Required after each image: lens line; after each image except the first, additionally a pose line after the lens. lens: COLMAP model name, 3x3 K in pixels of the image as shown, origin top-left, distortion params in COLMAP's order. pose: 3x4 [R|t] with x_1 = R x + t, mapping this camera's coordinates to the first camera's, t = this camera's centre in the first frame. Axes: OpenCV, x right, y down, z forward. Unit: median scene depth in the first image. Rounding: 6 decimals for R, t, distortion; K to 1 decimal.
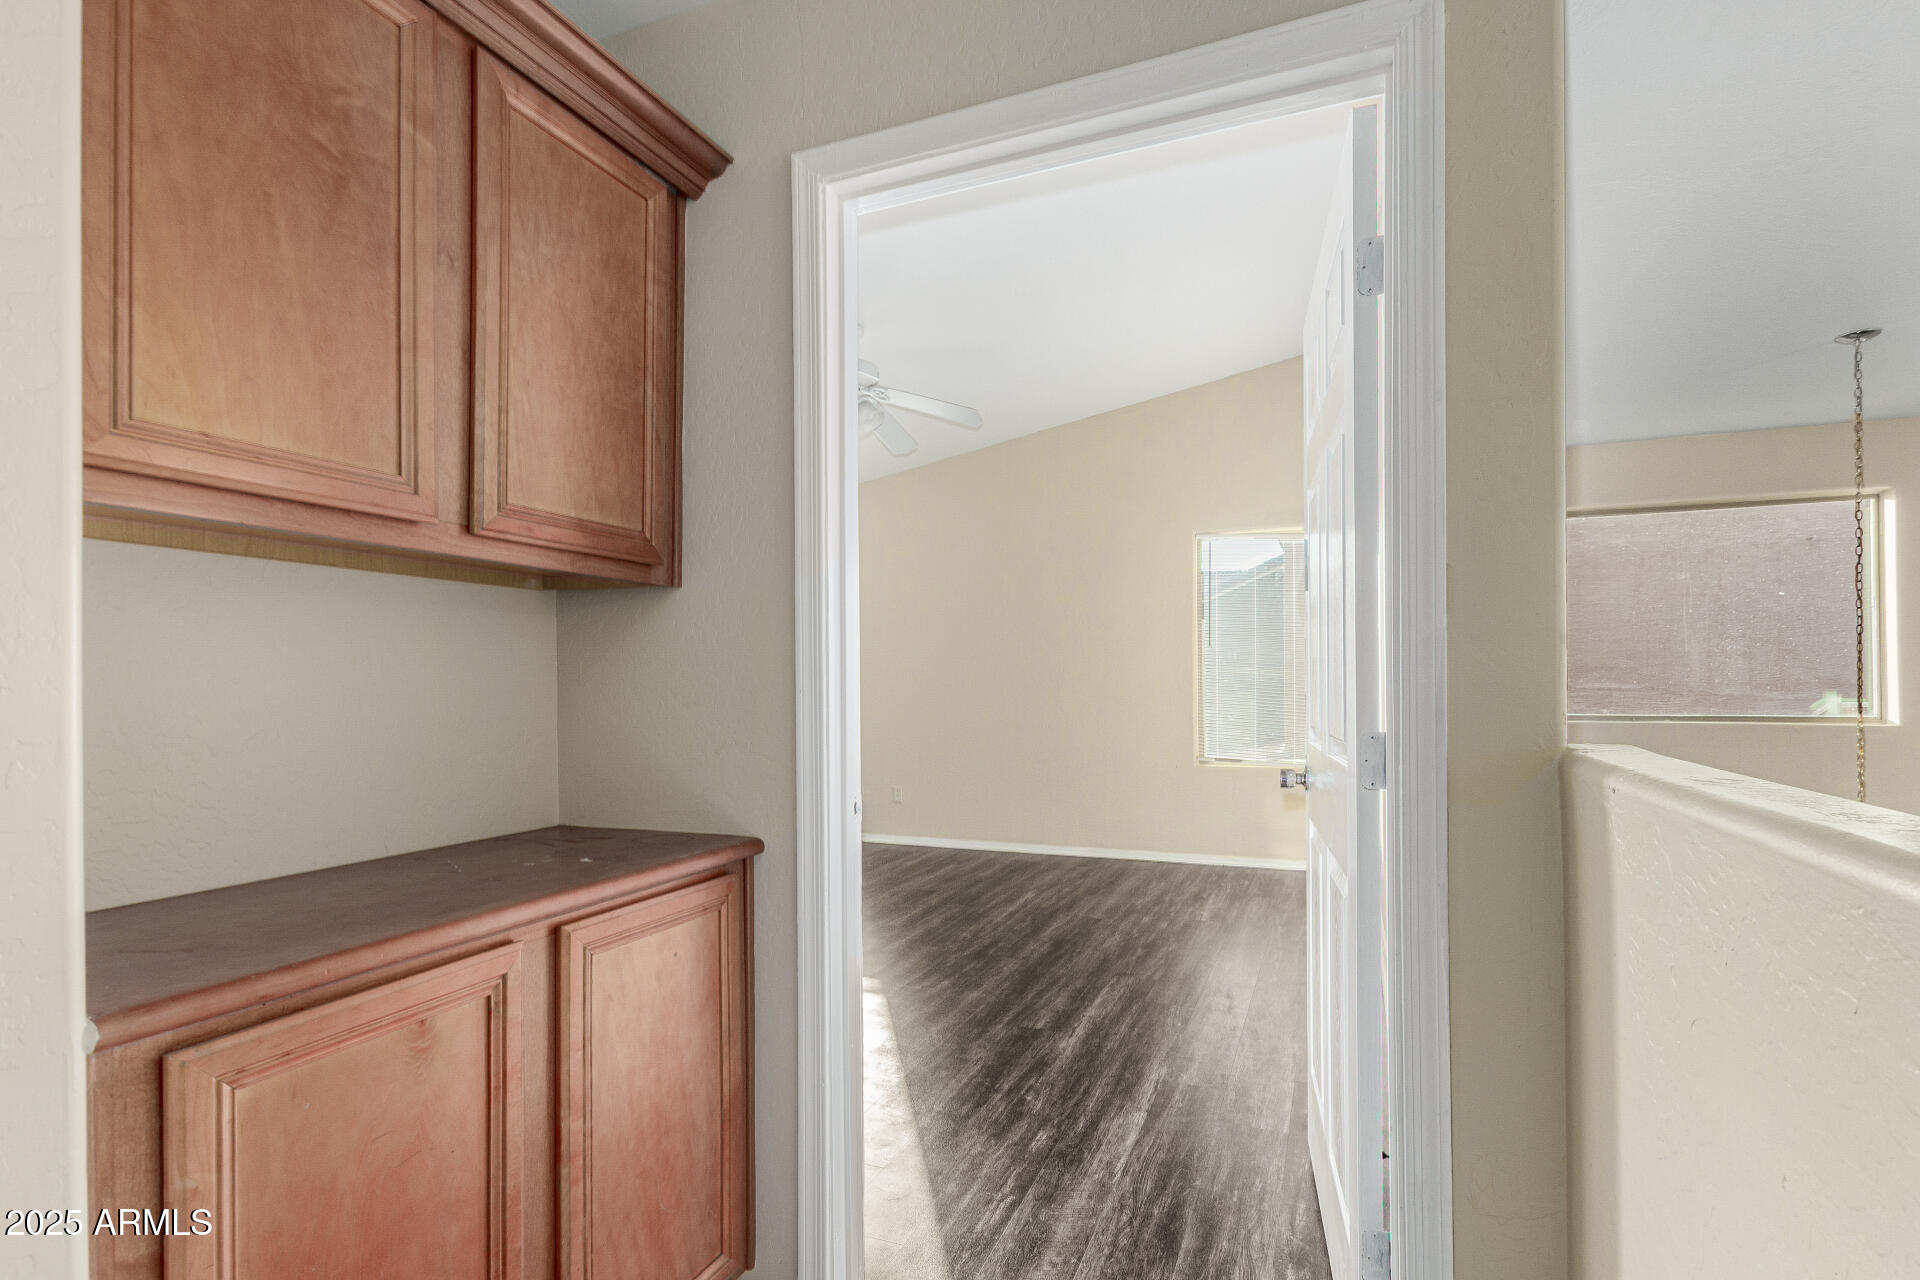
lens RADIAL K [[917.5, 0, 965.9], [0, 917.5, 657.8], [0, 0, 1]] dist [0.005873, -0.000518]
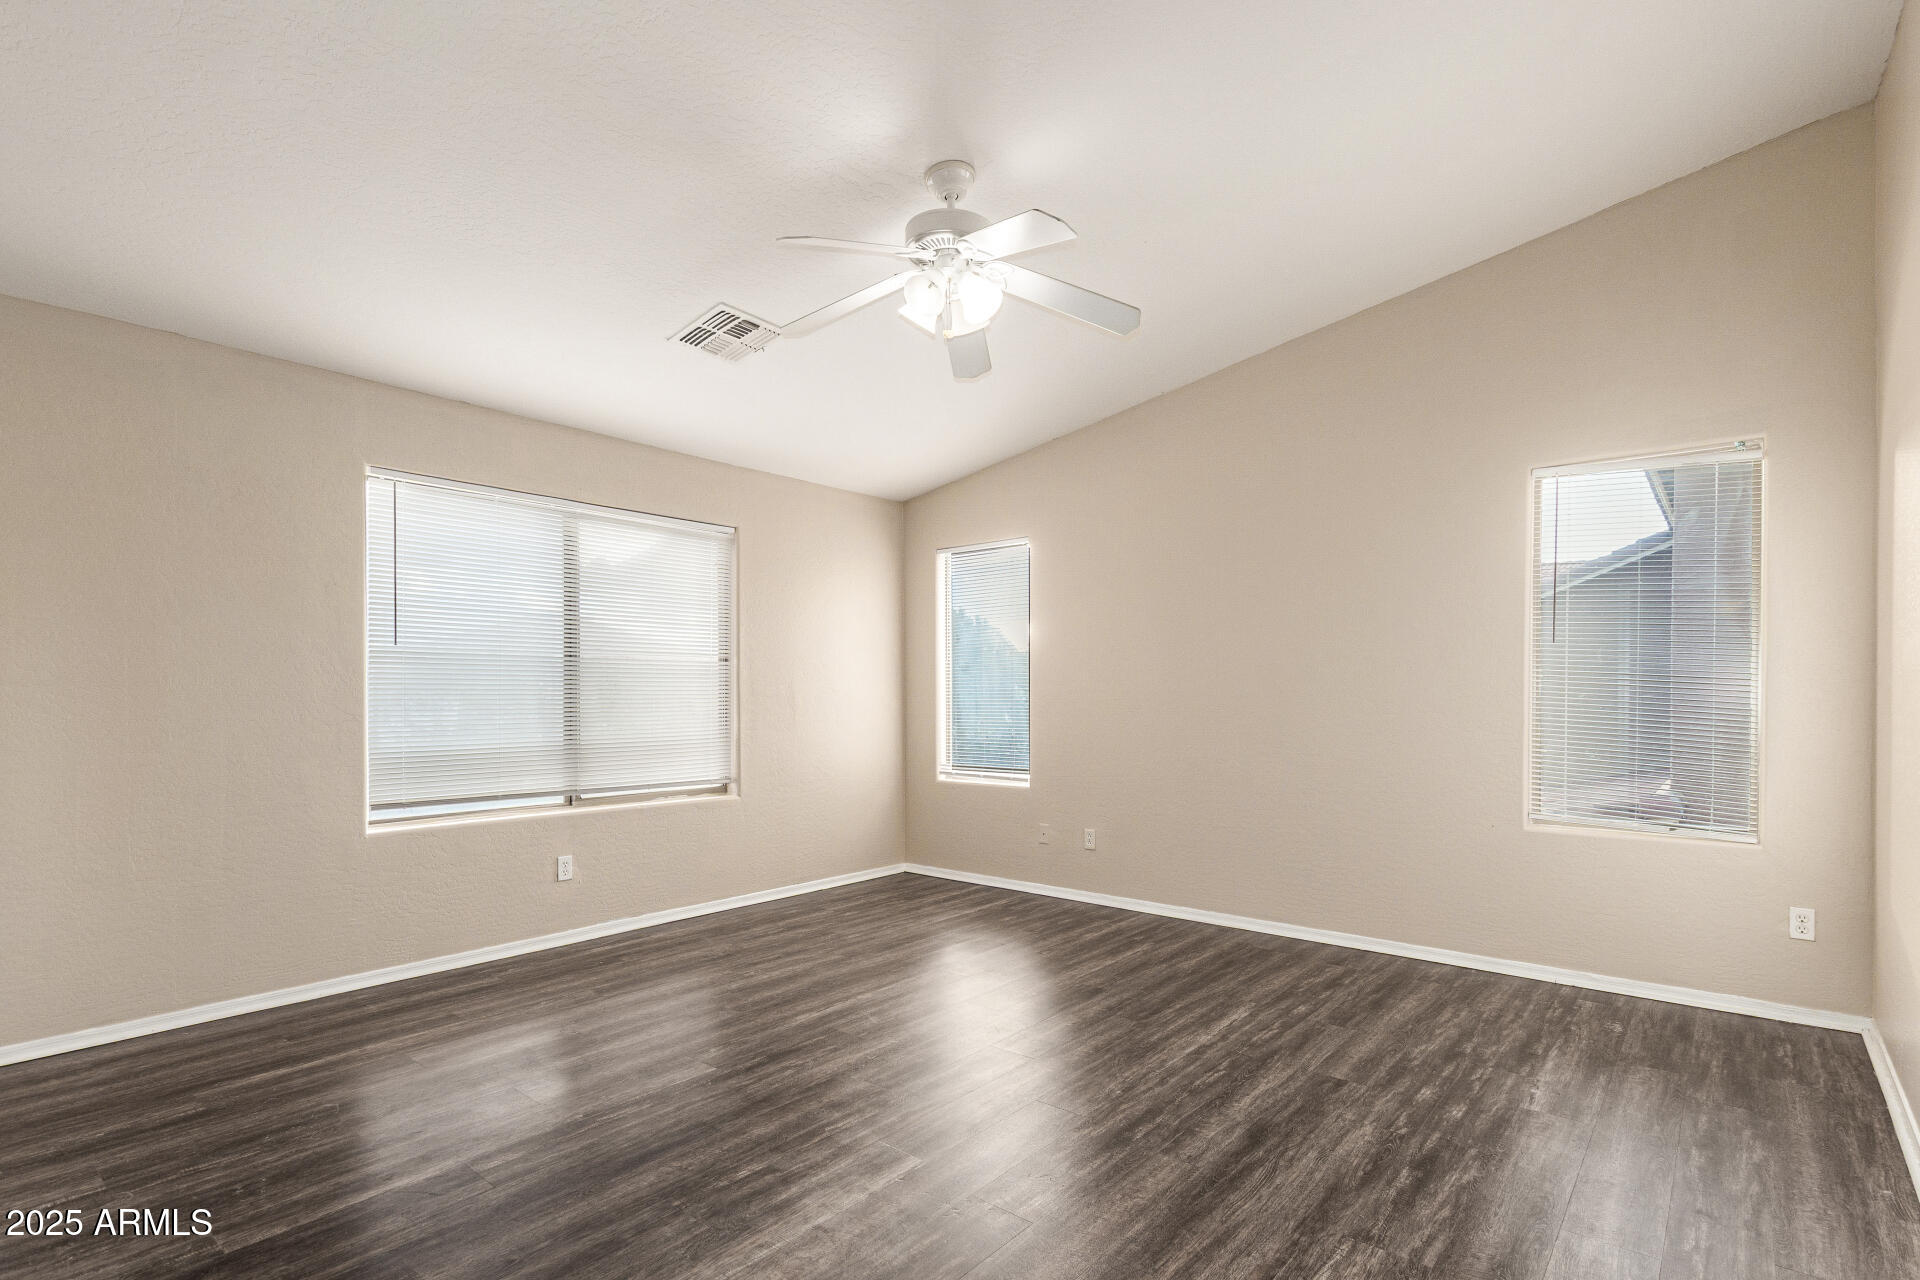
lens RADIAL K [[917.5, 0, 966.7], [0, 917.5, 694.4], [0, 0, 1]] dist [0.005873, -0.000518]
pose [[0.953628, 0.007631, -0.300891, 0.087676], [-0.000199, 0.999694, 0.024722, 0.009987], [0.300988, -0.023516, 0.953338, 0.339349]]
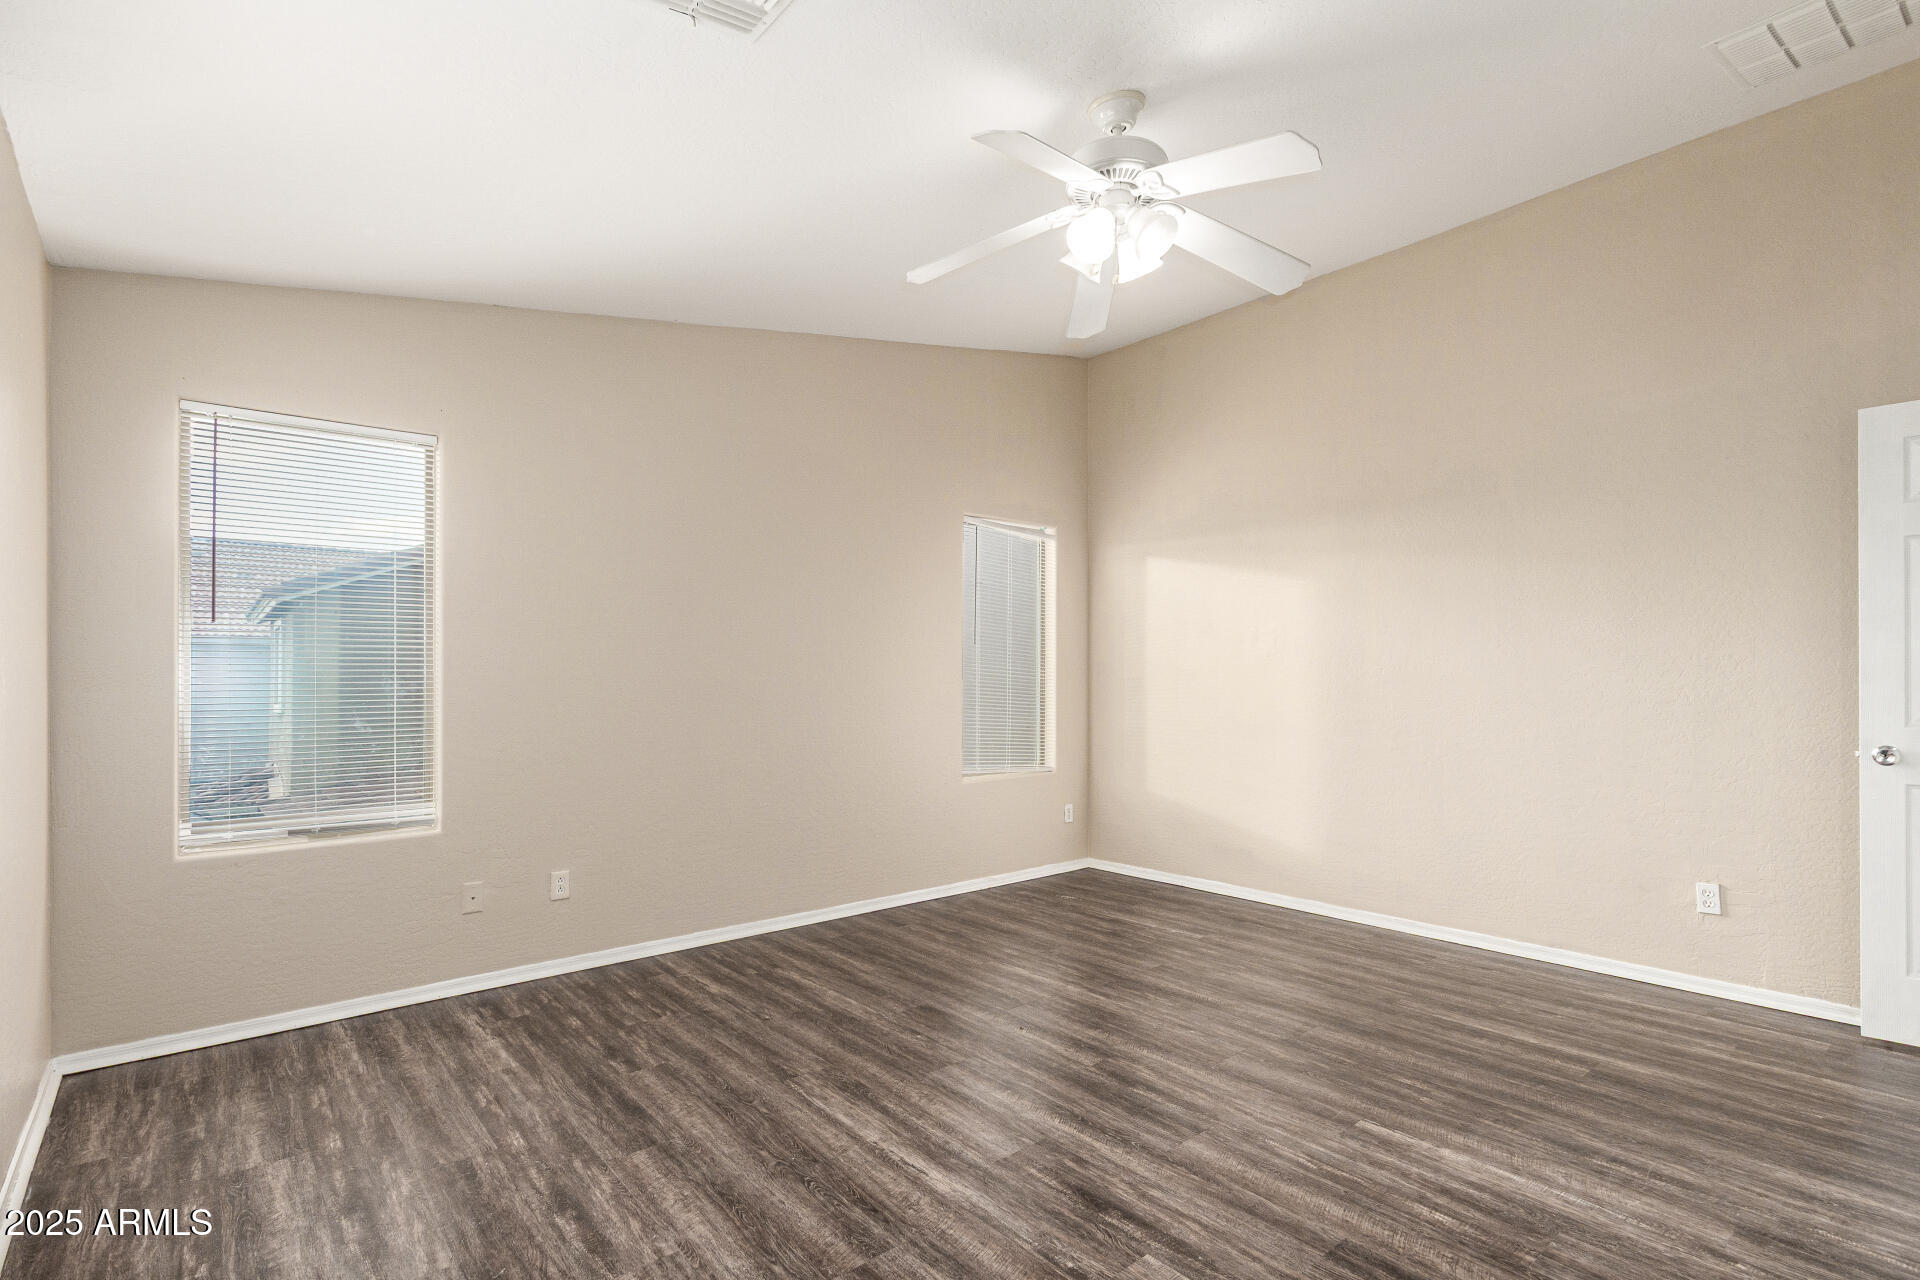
lens RADIAL K [[917.5, 0, 964.7], [0, 917.5, 658.3], [0, 0, 1]] dist [0.005873, -0.000518]
pose [[0.461254, 0.025549, 0.886900, -0.683452], [-0.019214, 0.999639, -0.018804, 0.022879], [-0.887060, -0.008367, 0.461578, 0.770558]]
